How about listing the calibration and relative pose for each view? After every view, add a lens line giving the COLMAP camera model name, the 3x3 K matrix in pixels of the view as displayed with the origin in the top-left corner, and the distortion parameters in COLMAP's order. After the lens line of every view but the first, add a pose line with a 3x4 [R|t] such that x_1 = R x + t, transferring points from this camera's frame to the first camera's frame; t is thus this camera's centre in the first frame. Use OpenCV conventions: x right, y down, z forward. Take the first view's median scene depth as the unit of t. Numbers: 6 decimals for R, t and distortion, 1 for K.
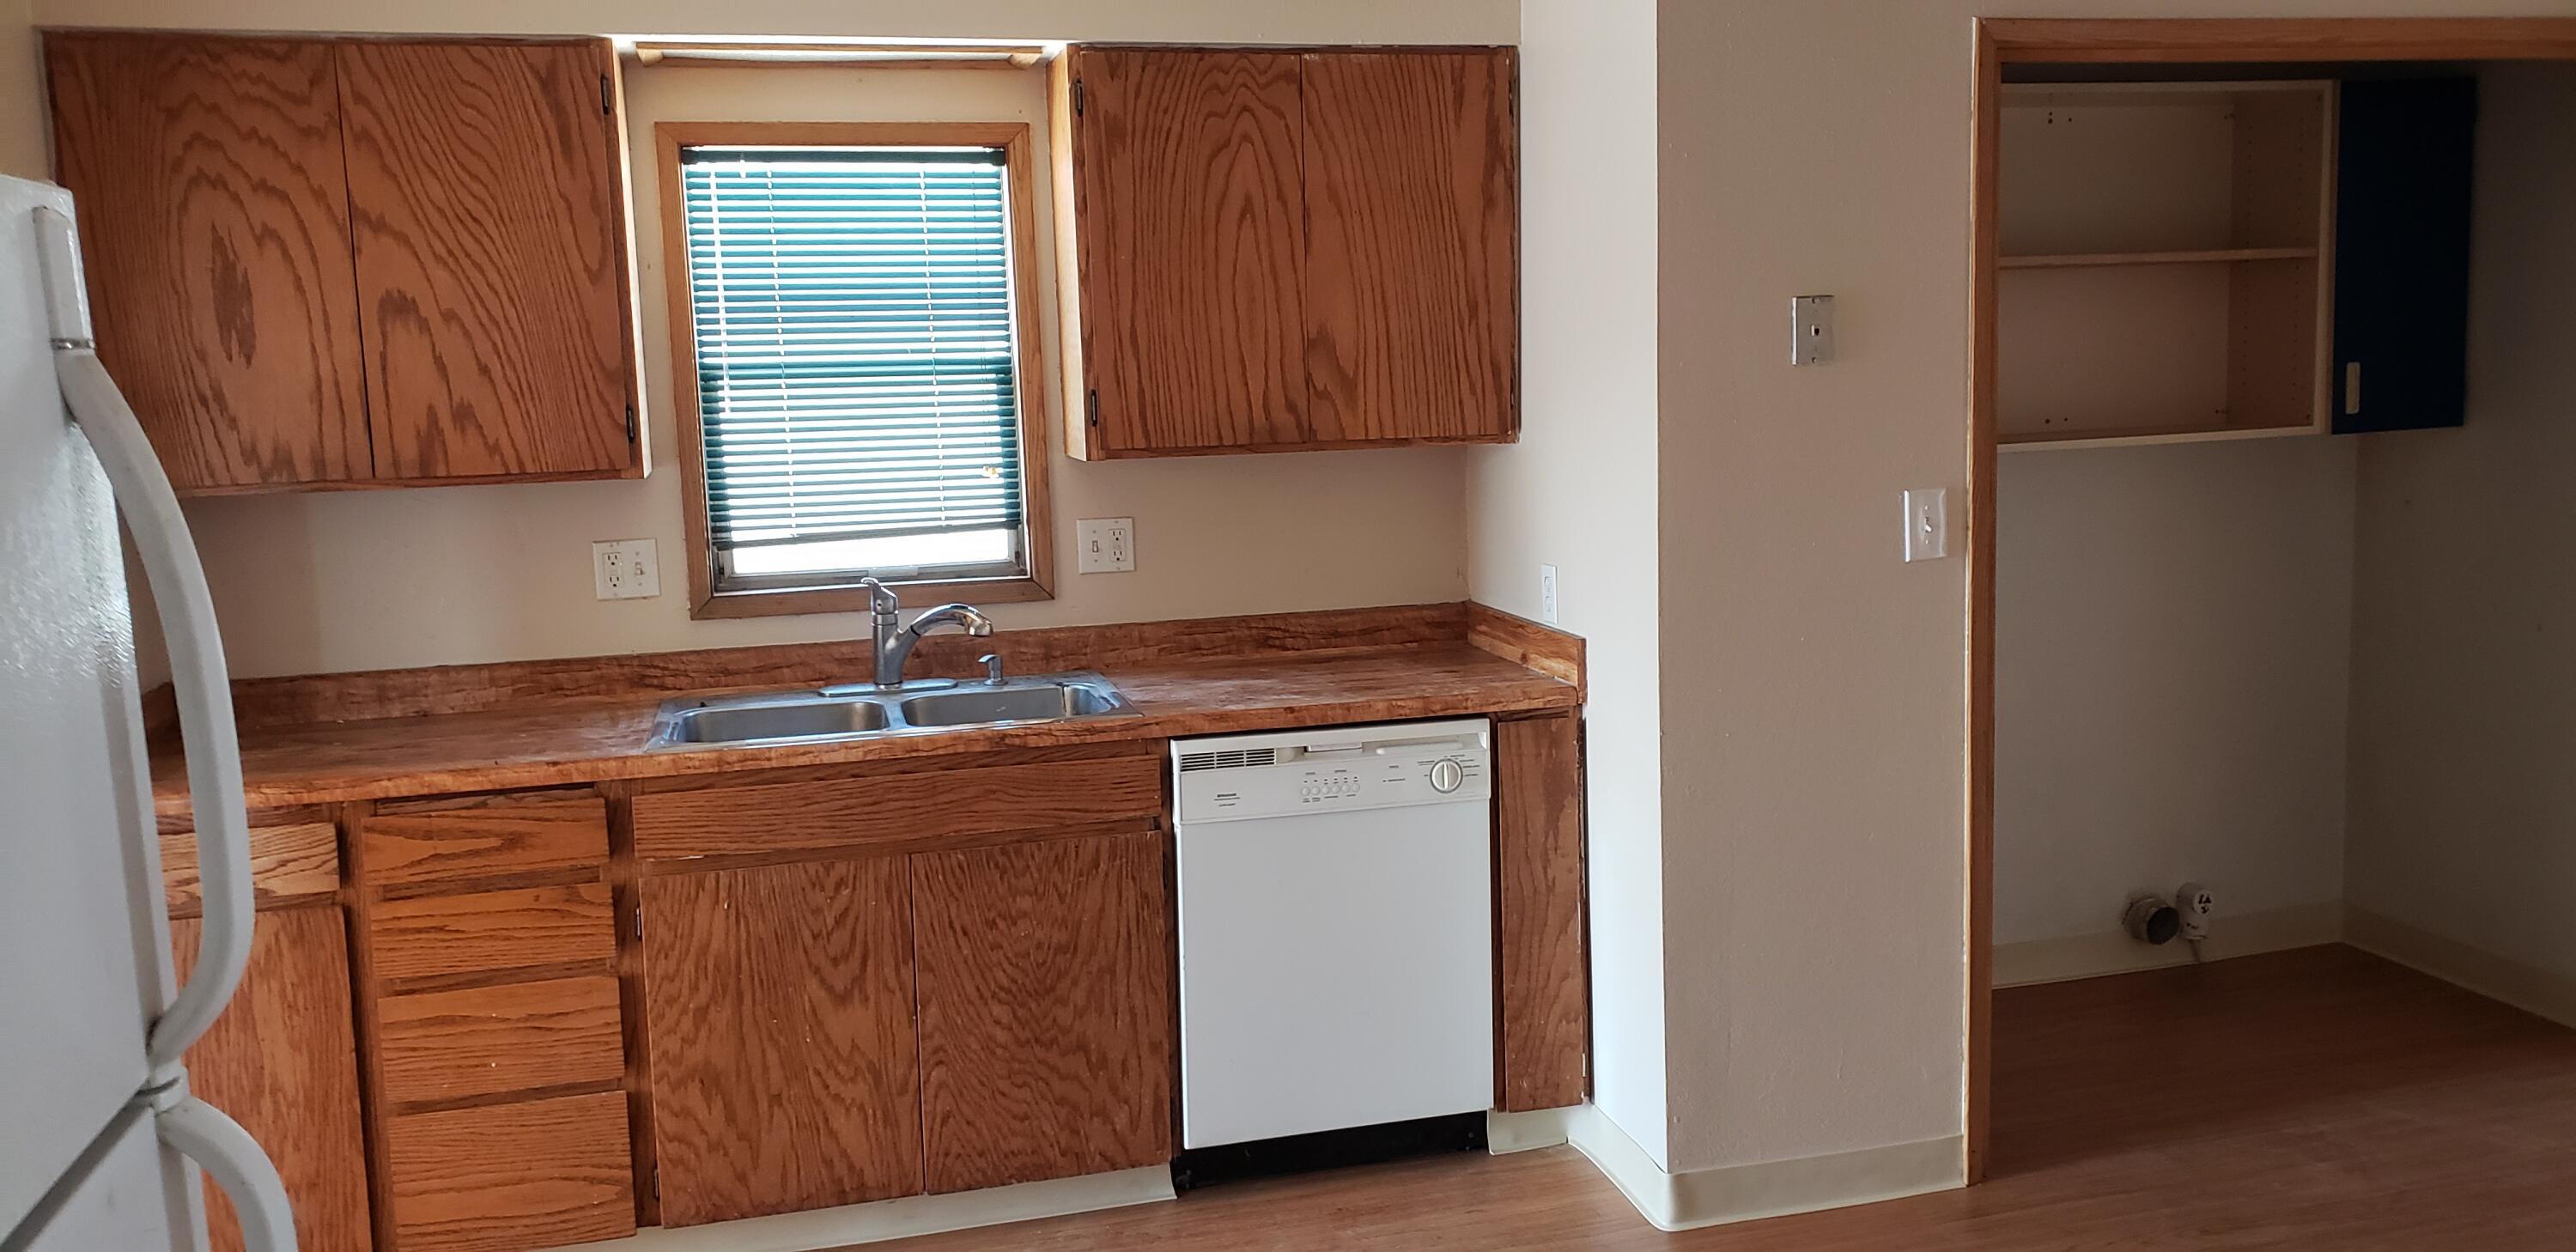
lens RADIAL K [[1920.5, 0, 1332.2], [0, 1920.5, 590.8], [0, 0, 1]] dist [-0.002118, -0.055314]
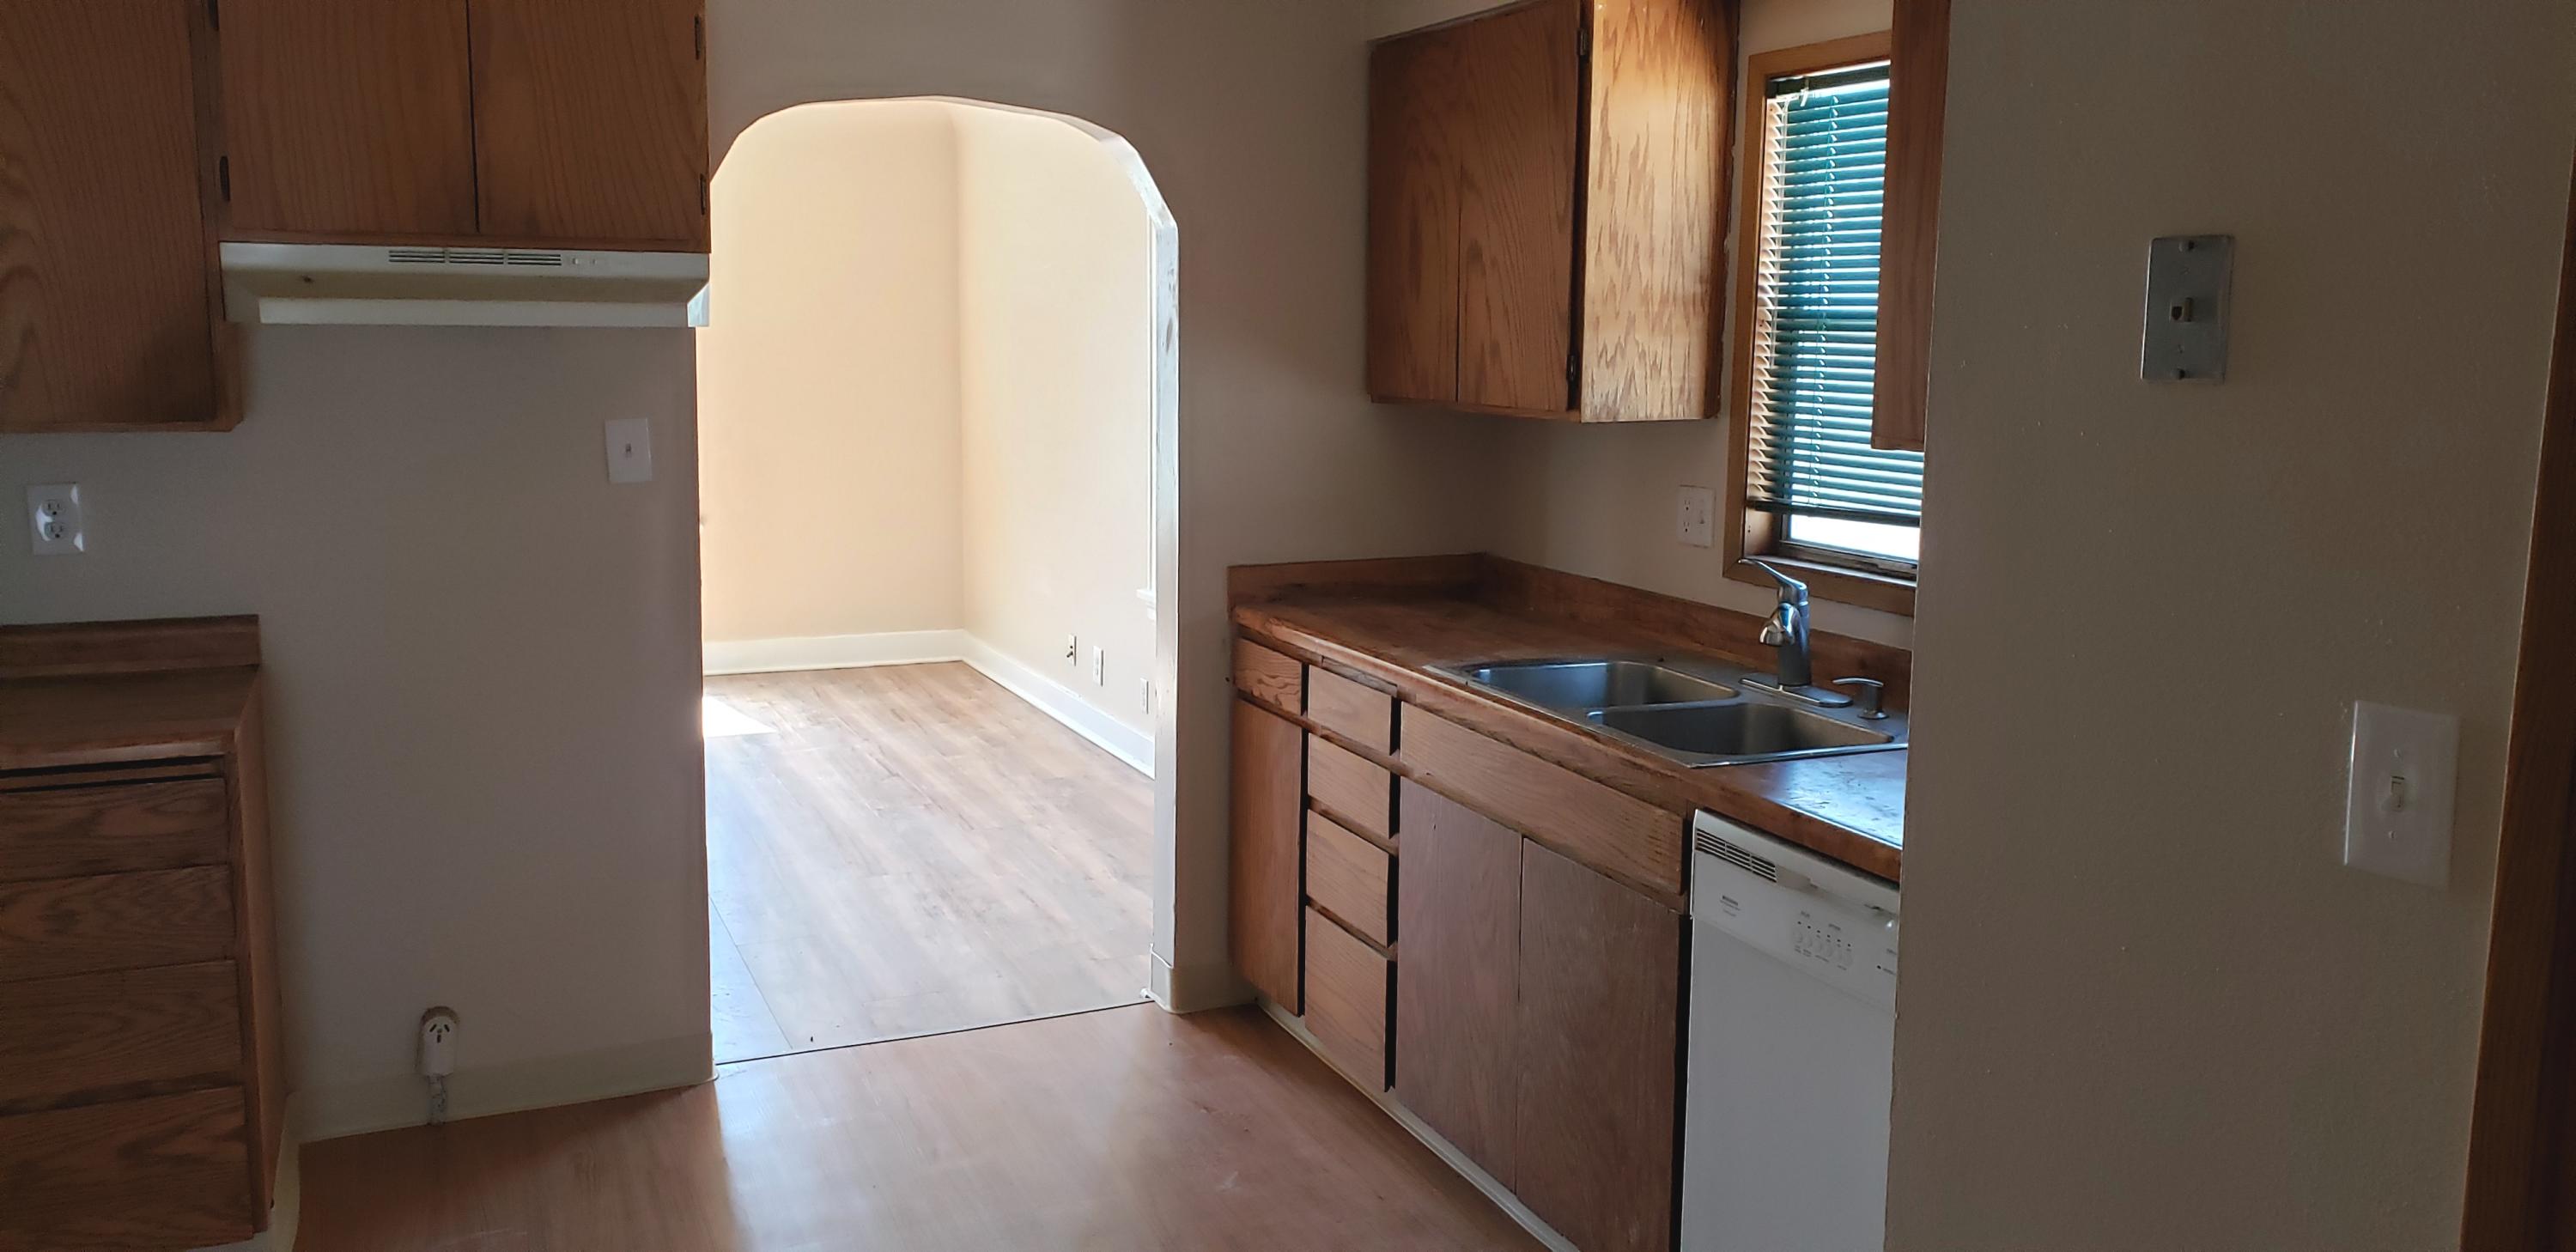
lens RADIAL K [[1920.5, 0, 1332.2], [0, 1920.5, 590.8], [0, 0, 1]] dist [-0.002118, -0.055314]
pose [[0.170011, 0.169579, -0.970742, 0.640673], [-0.136334, 0.979657, 0.147259, -0.105016], [0.975966, 0.107309, 0.189672, 0.694689]]
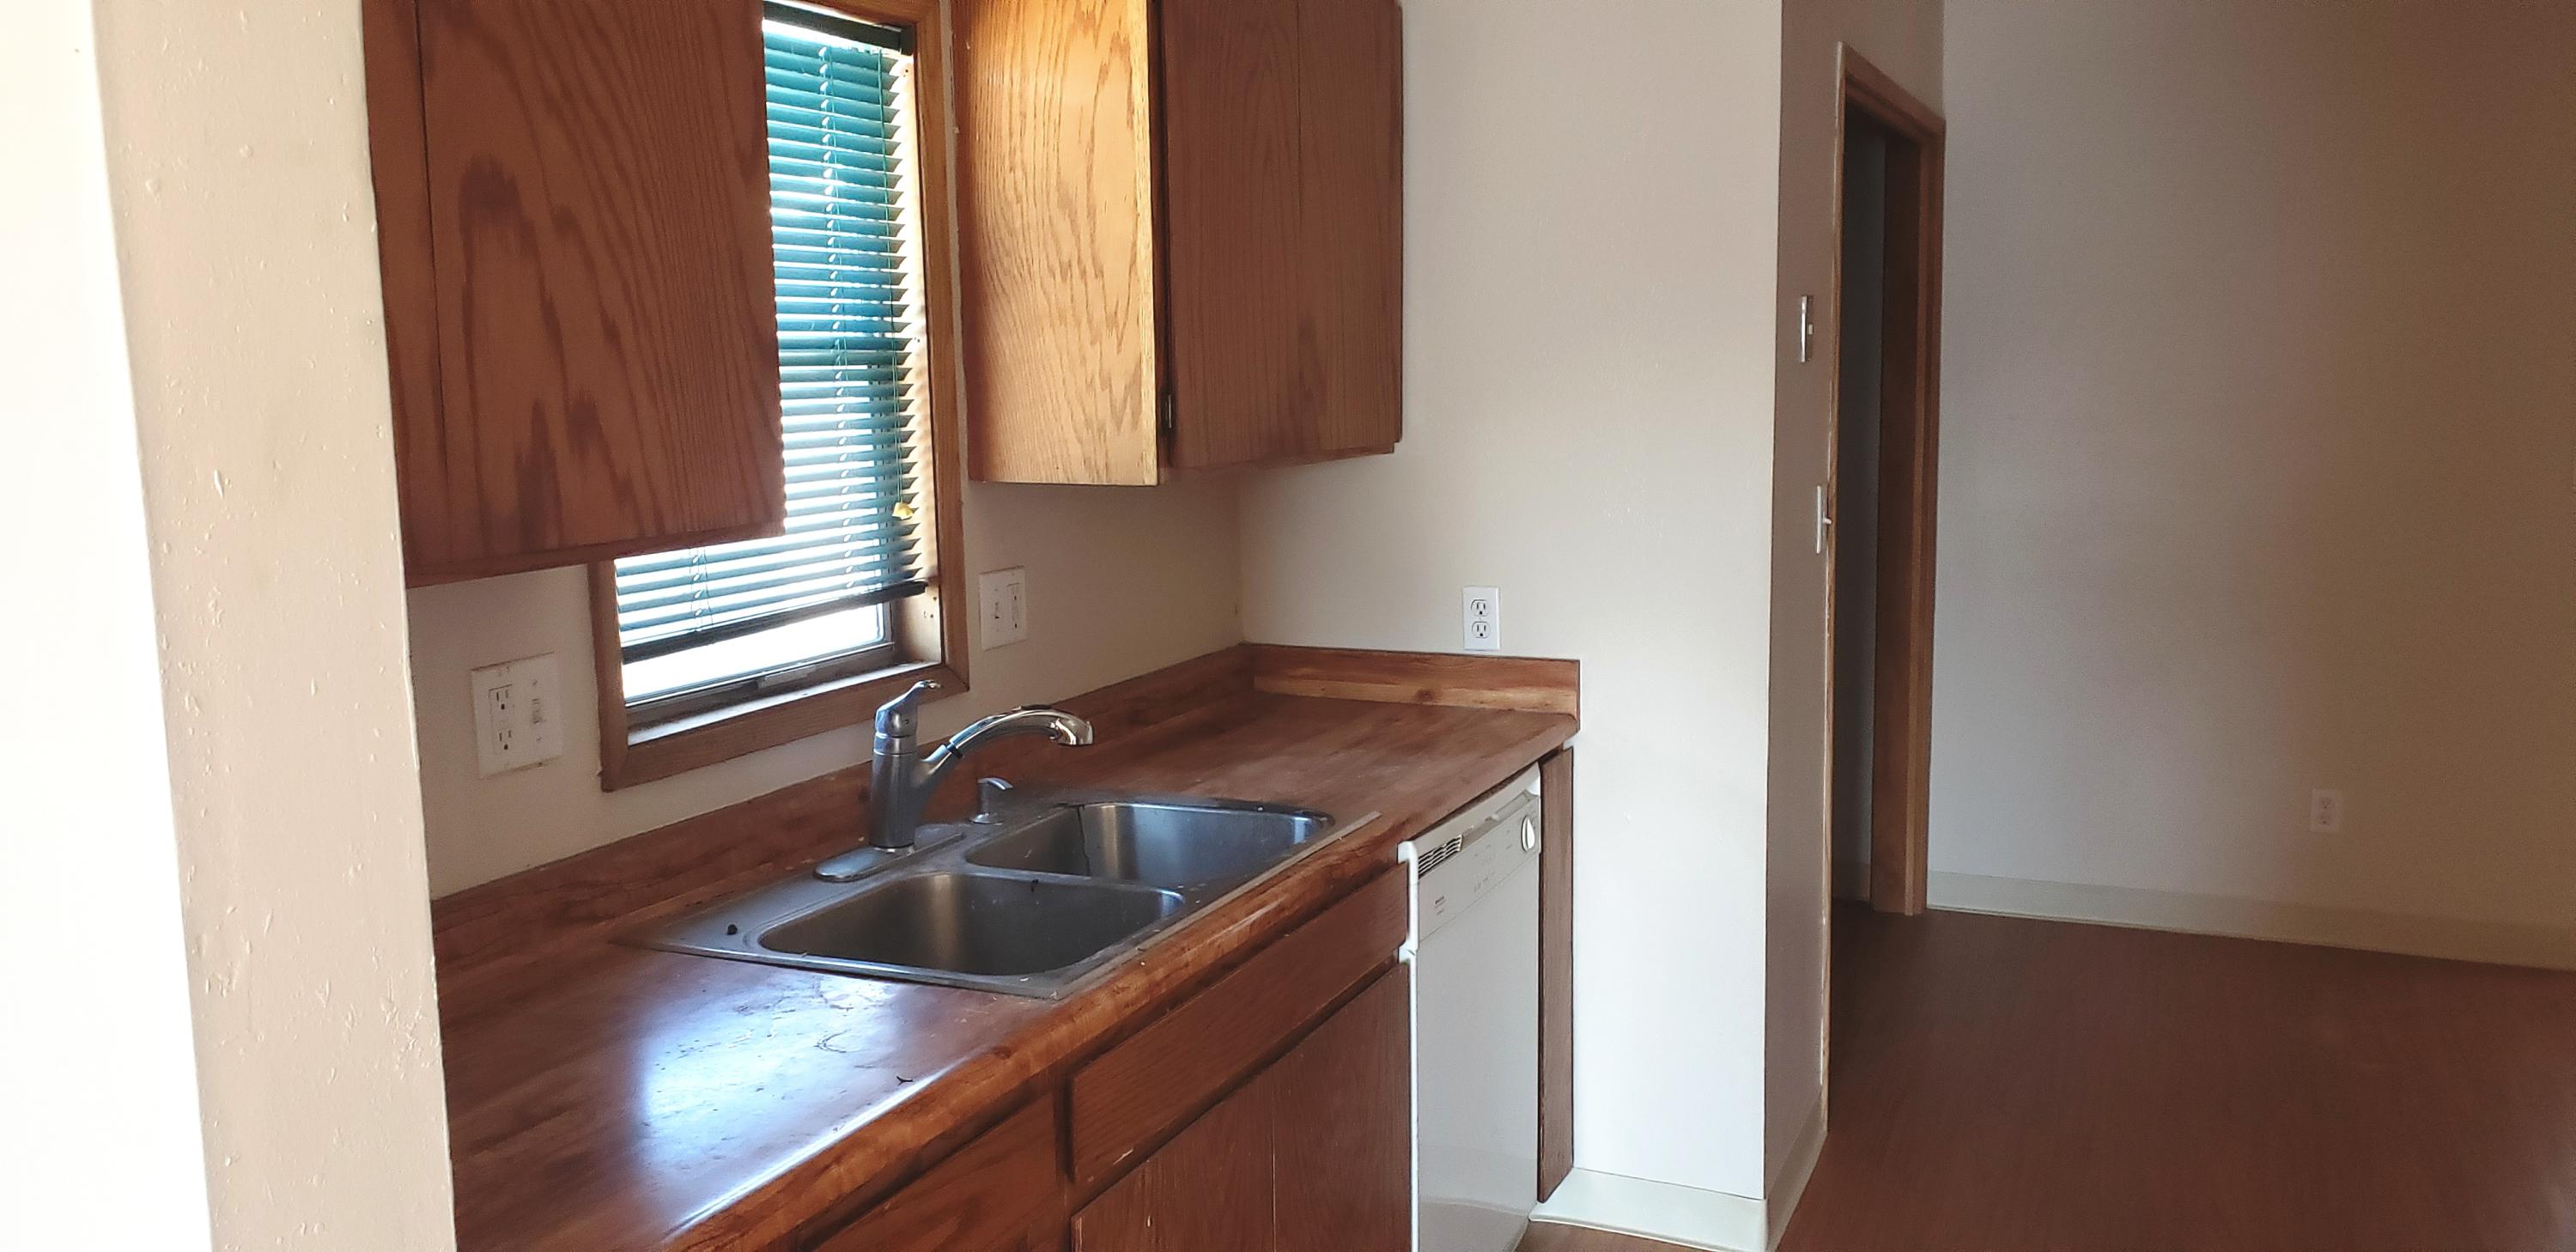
lens RADIAL K [[1963.1, 0, 1366.6], [0, 1963.1, 577.4], [0, 0, 1]] dist [0.124365, -0.368418]
pose [[0.637725, -0.067997, 0.767257, -0.709090], [0.085999, 0.996154, 0.016803, -0.042287], [-0.765449, 0.055267, 0.641119, 0.508048]]
